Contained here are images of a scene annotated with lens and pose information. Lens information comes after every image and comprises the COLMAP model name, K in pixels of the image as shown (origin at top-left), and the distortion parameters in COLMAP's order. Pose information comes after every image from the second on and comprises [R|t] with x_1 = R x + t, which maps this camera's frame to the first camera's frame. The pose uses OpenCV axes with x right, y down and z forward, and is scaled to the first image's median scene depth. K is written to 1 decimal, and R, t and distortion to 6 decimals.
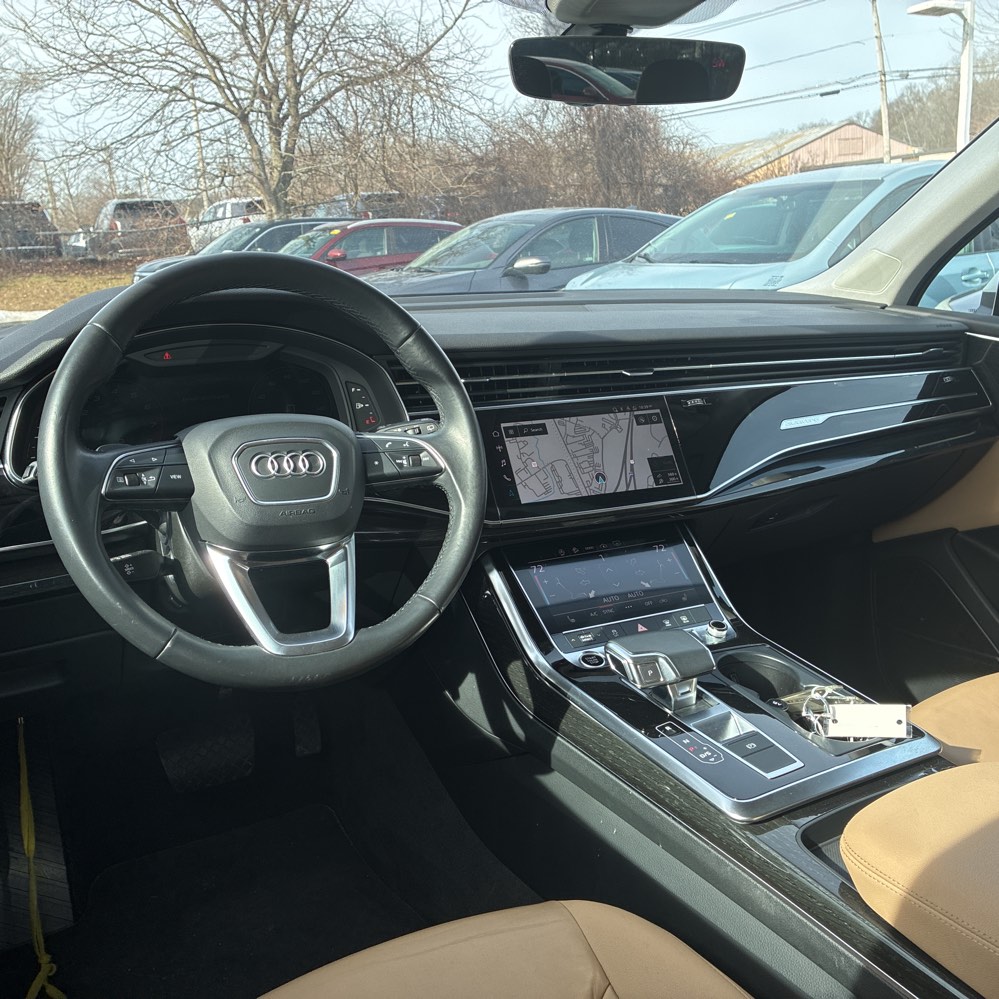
lens RADIAL K [[1031.0, 0, 488.6], [0, 1031.0, 479.1], [0, 0, 1]] dist [0.021476, 0.000000]
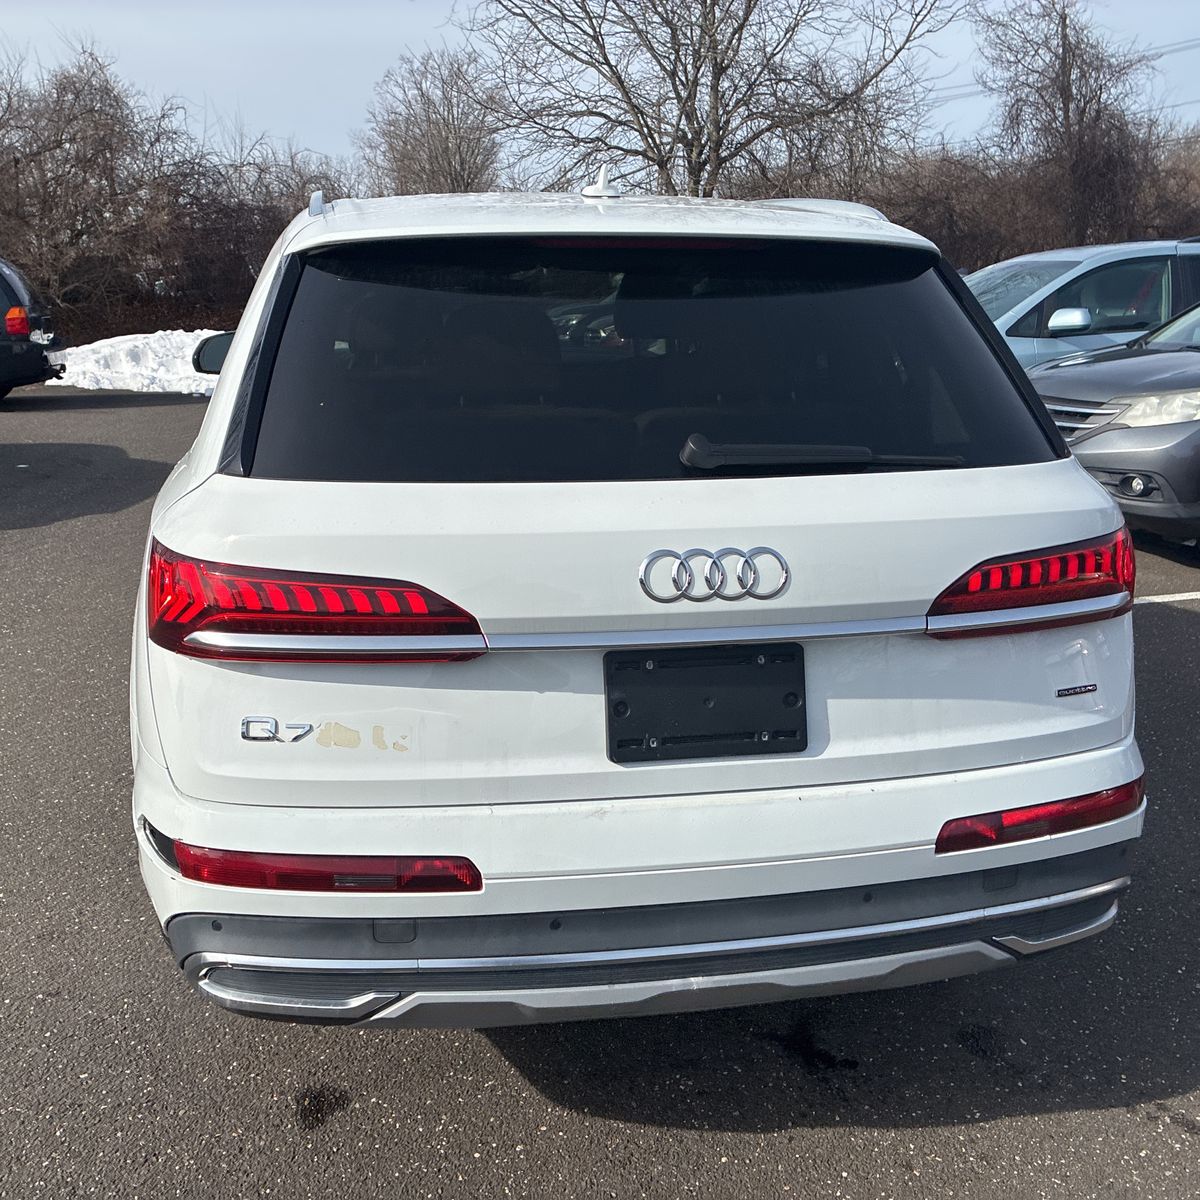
lens RADIAL K [[1238.4, 0, 577.6], [0, 1238.4, 606.0], [0, 0, 1]] dist [0.021476, 0.000000]
pose [[0.943455, 0.104163, -0.314711, 0.107201], [-0.093646, 0.994428, 0.048400, 0.027691], [0.317999, -0.016192, 0.947953, -0.175184]]
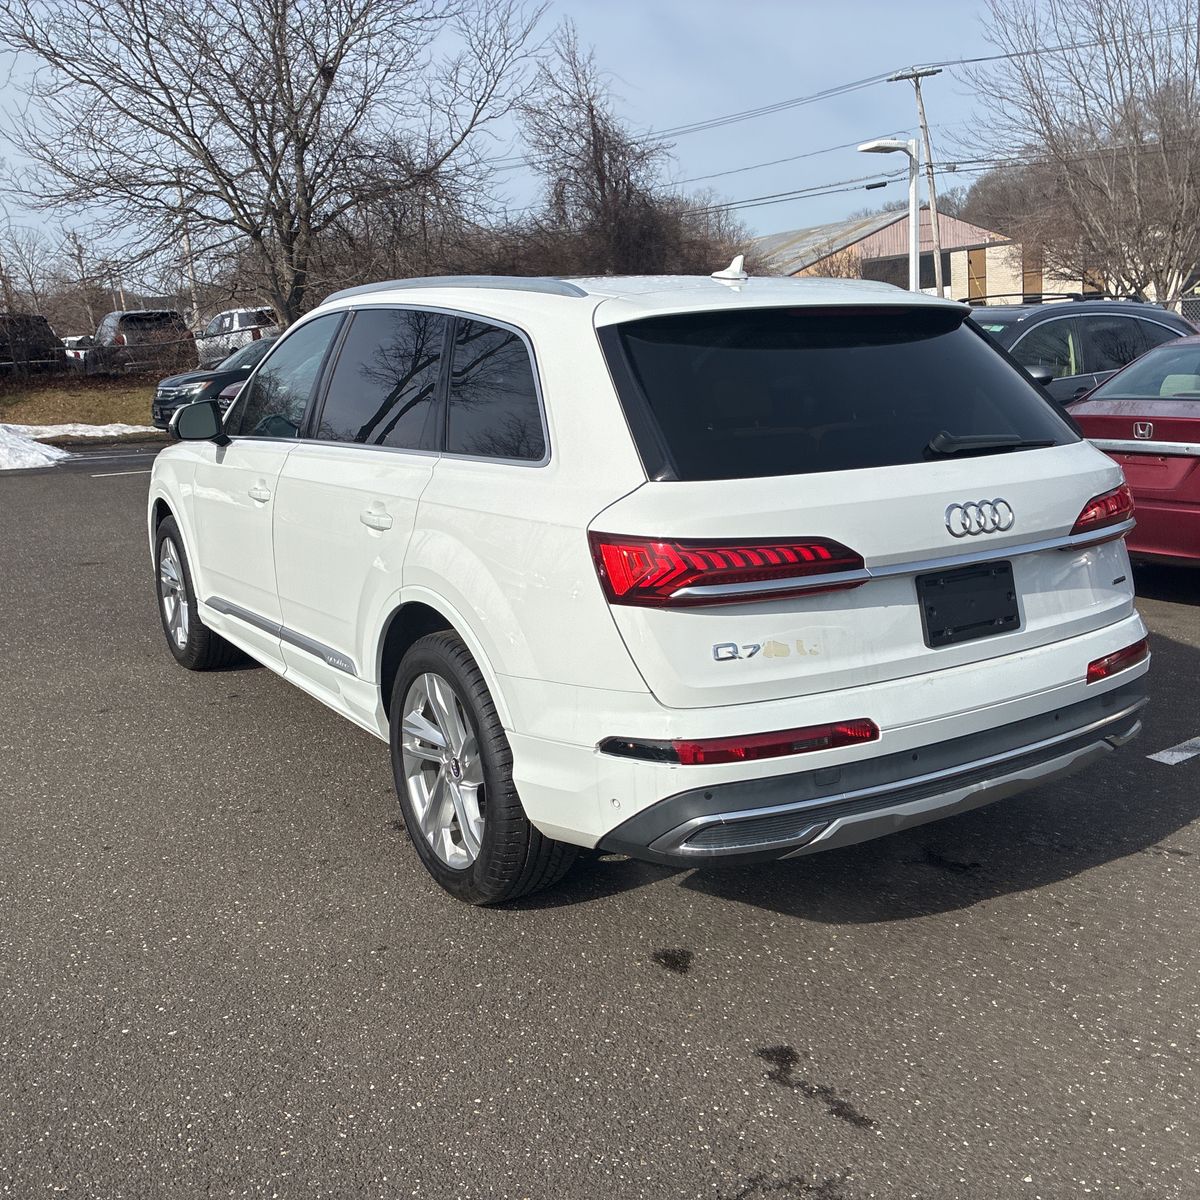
lens RADIAL K [[1238.4, 0, 599.6], [0, 1238.4, 609.7], [0, 0, 1]] dist [0.021476, 0.000000]
pose [[0.998488, -0.020400, 0.051049, 0.030979], [0.020997, 0.999717, -0.011184, 0.041150], [-0.050807, 0.012239, 0.998634, -0.230786]]
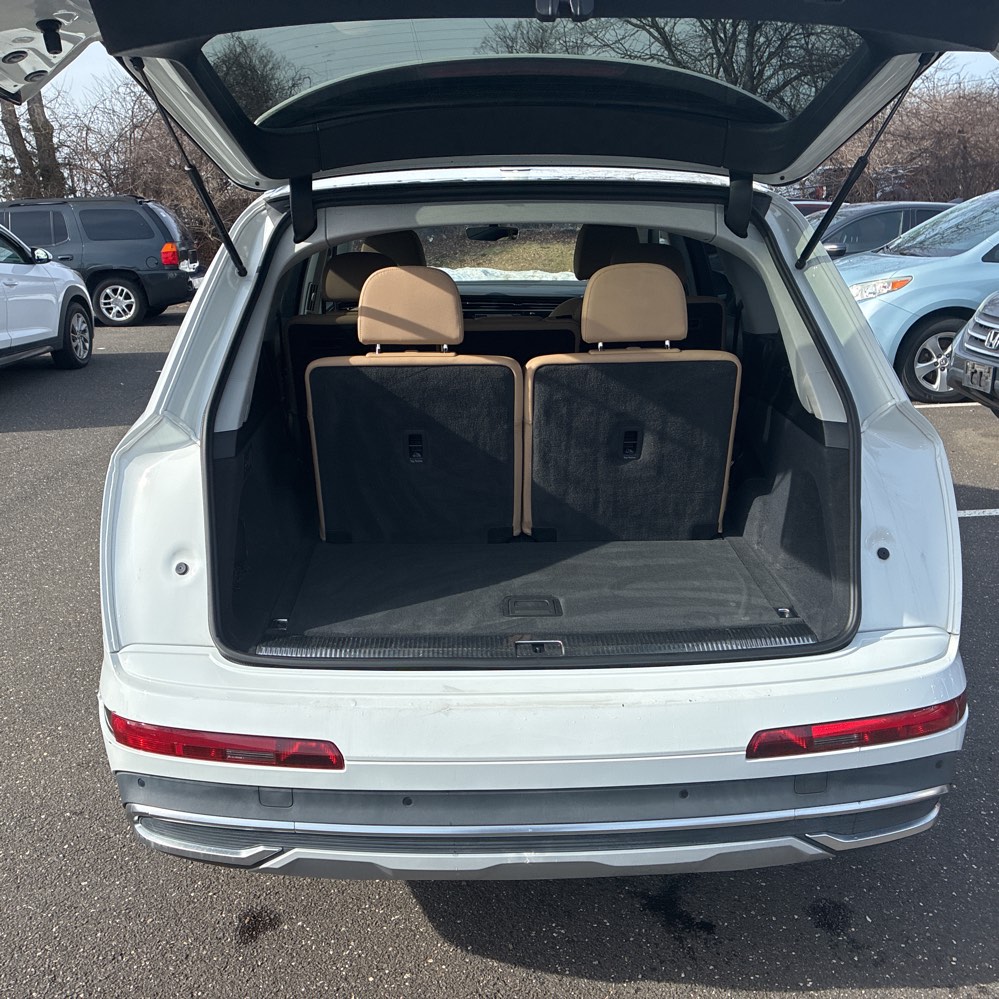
lens RADIAL K [[1031.0, 0, 481.0], [0, 1031.0, 491.6], [0, 0, 1]] dist [0.021476, 0.000000]
pose [[0.883570, 0.129738, -0.449968, 0.123736], [-0.108000, 0.991410, 0.073777, 0.020705], [0.455675, -0.016590, 0.889992, -0.165979]]
